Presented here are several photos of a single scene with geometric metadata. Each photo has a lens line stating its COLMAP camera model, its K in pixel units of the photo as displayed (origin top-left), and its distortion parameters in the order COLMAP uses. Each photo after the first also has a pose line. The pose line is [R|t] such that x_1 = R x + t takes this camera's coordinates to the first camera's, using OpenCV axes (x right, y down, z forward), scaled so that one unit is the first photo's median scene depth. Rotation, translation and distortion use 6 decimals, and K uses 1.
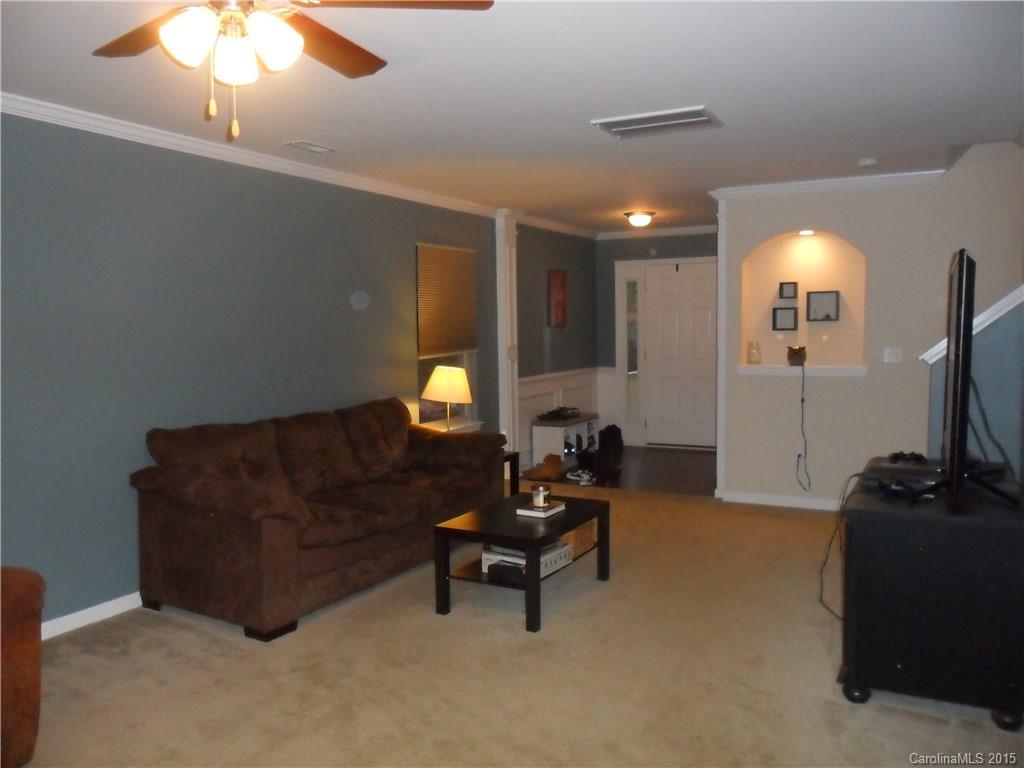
lens RADIAL K [[817.9, 0, 516.4], [0, 817.9, 390.9], [0, 0, 1]] dist [-0.003382, -0.003231]
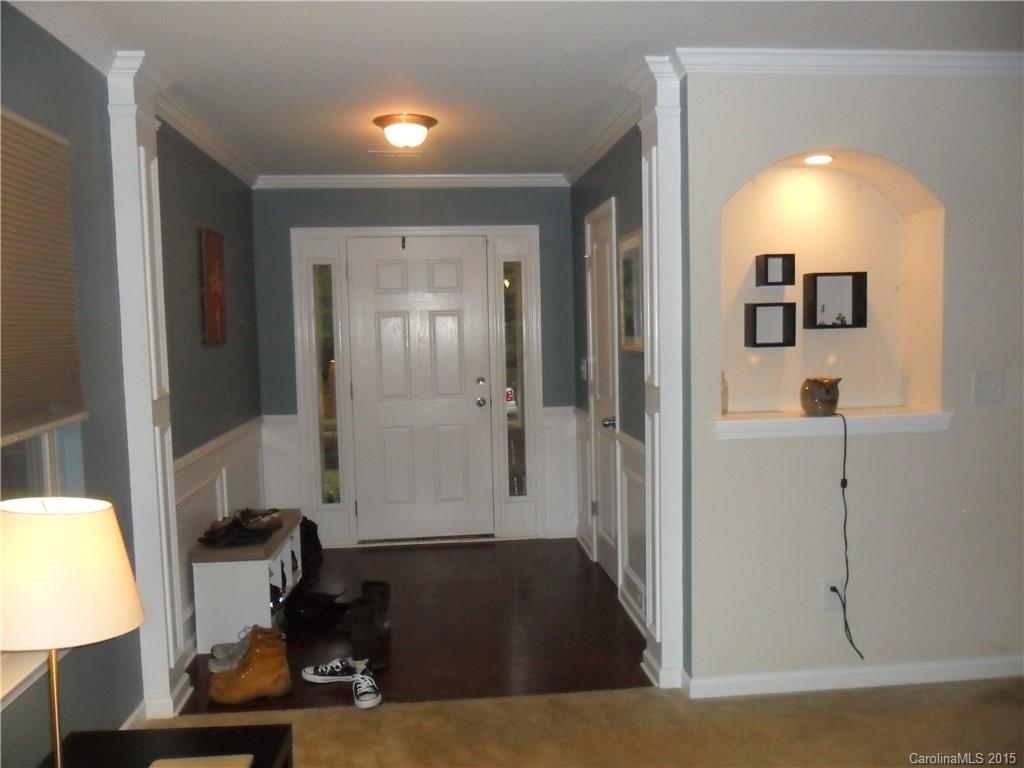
lens RADIAL K [[821.8, 0, 512.0], [0, 821.8, 384.0], [0, 0, 1]] dist [-0.013102, -0.006365]
pose [[0.835593, -0.042714, 0.547686, -0.096727], [0.055975, 0.998404, -0.007534, -0.055057], [-0.546490, 0.036952, 0.836650, 0.647611]]
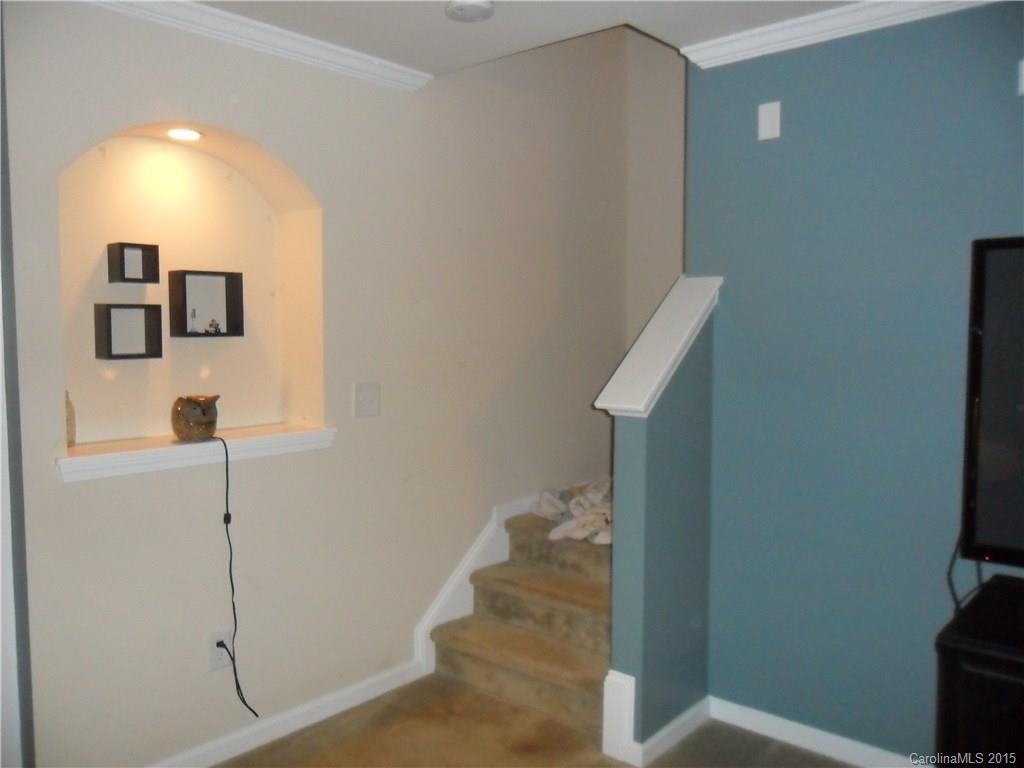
lens RADIAL K [[813.8, 0, 512.0], [0, 813.8, 384.0], [0, 0, 1]] dist [-0.033255, 0.000755]
pose [[0.228476, -0.051856, 0.972168, -0.029059], [0.081461, 0.996097, 0.033988, -0.058772], [-0.970135, 0.071428, 0.231808, 0.710230]]
